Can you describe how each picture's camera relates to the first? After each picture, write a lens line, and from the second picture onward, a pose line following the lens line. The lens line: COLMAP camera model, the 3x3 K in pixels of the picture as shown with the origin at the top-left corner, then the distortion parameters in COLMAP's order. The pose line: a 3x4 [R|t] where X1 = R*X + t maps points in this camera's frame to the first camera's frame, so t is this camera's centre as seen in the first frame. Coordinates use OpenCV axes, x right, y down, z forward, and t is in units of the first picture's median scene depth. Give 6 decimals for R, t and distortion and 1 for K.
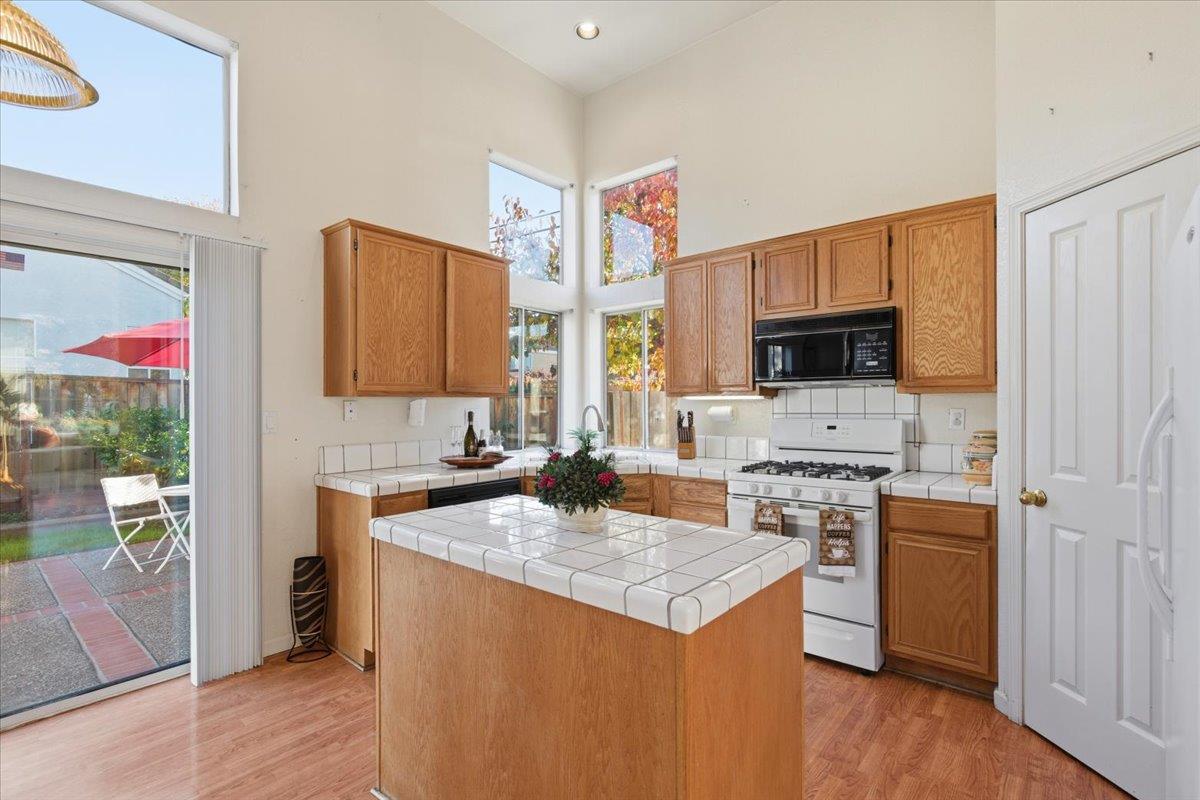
lens RADIAL K [[550.4, 0, 610.3], [0, 550.4, 402.8], [0, 0, 1]] dist [-0.001447, -0.000029]
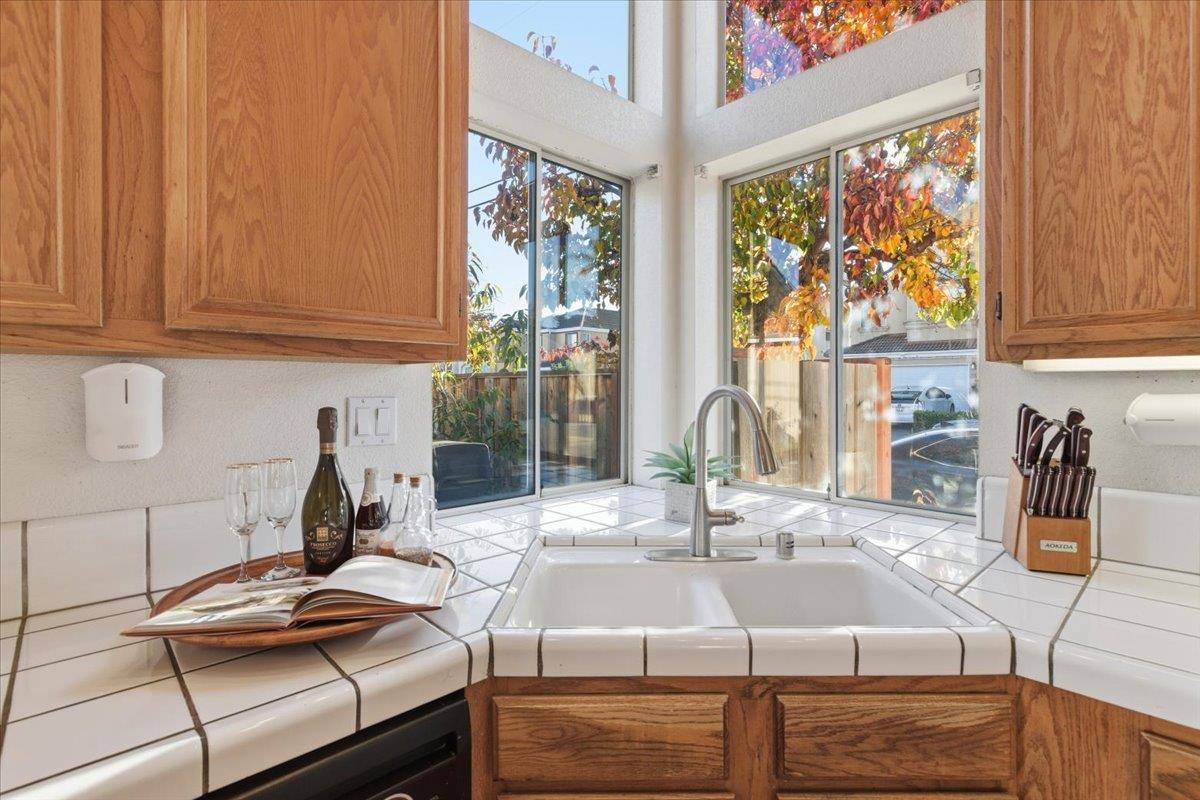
lens RADIAL K [[566.8, 0, 611.2], [0, 566.8, 390.3], [0, 0, 1]] dist [-0.003007, -0.000084]
pose [[0.994448, 0.004832, -0.105116, -0.085941], [-0.003933, 0.999954, 0.008759, 0.004109], [0.105153, -0.008297, 0.994421, 0.847523]]
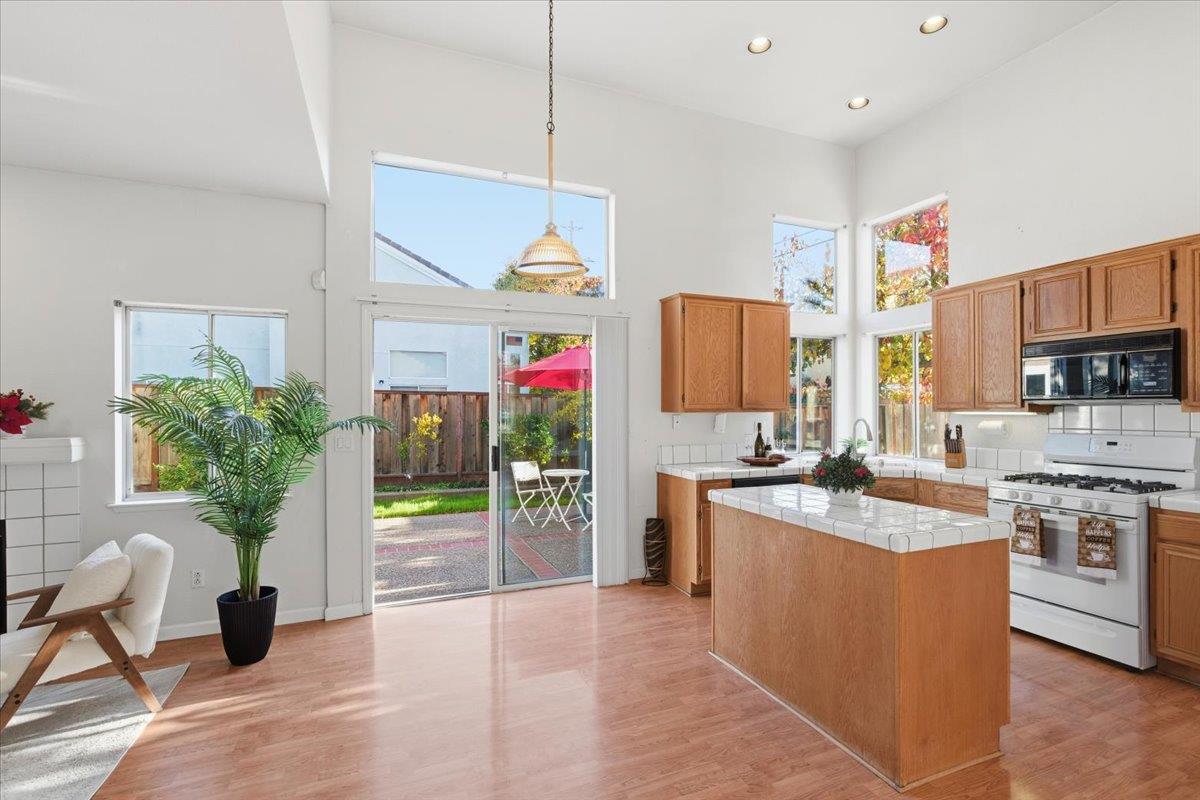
lens RADIAL K [[551.7, 0, 614.2], [0, 551.7, 408.2], [0, 0, 1]] dist [-0.001241, -0.000226]
pose [[0.888556, 0.001524, -0.458766, 0.047896], [-0.000819, 0.999998, 0.001736, -0.024617], [0.458768, -0.001167, 0.888555, -0.381696]]
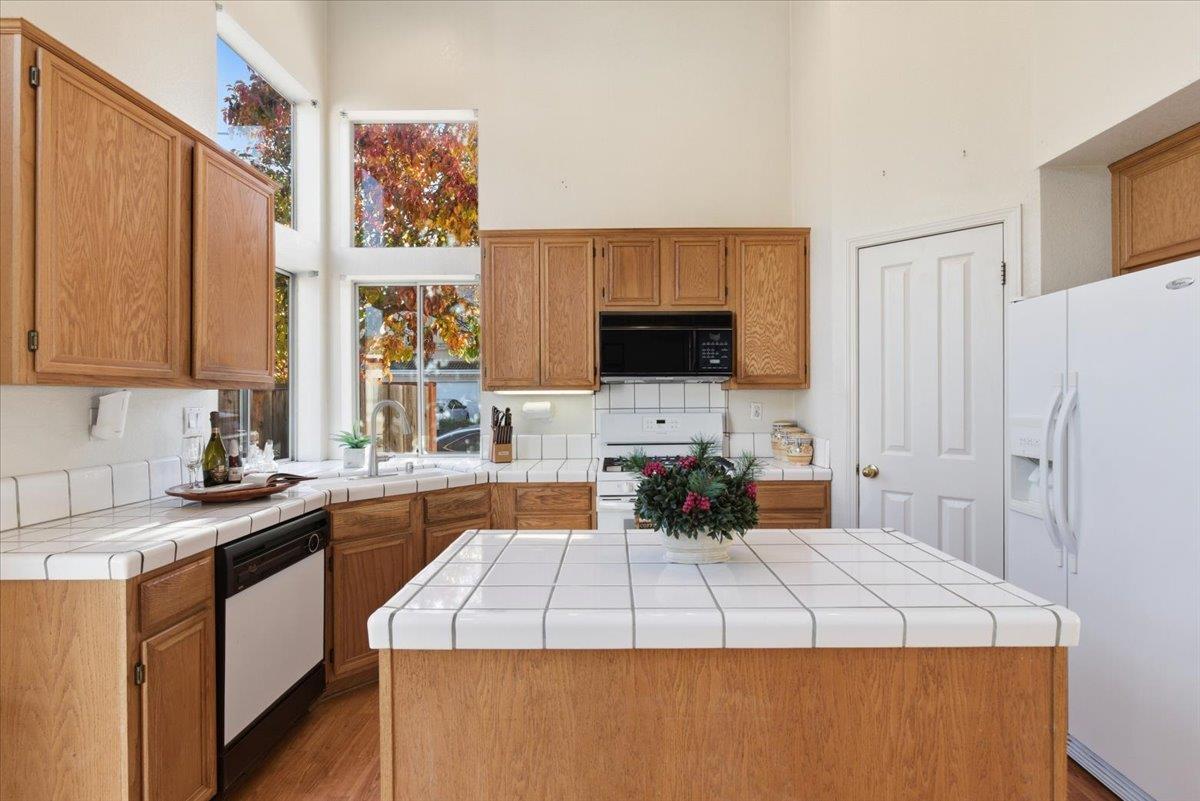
lens RADIAL K [[554.9, 0, 610.1], [0, 554.9, 399.2], [0, 0, 1]] dist [-0.000796, -0.000153]
pose [[0.771226, -0.000546, 0.636561, -0.364787], [0.001109, 0.999999, -0.000486, 0.003194], [-0.636560, 0.001080, 0.771226, 0.272487]]
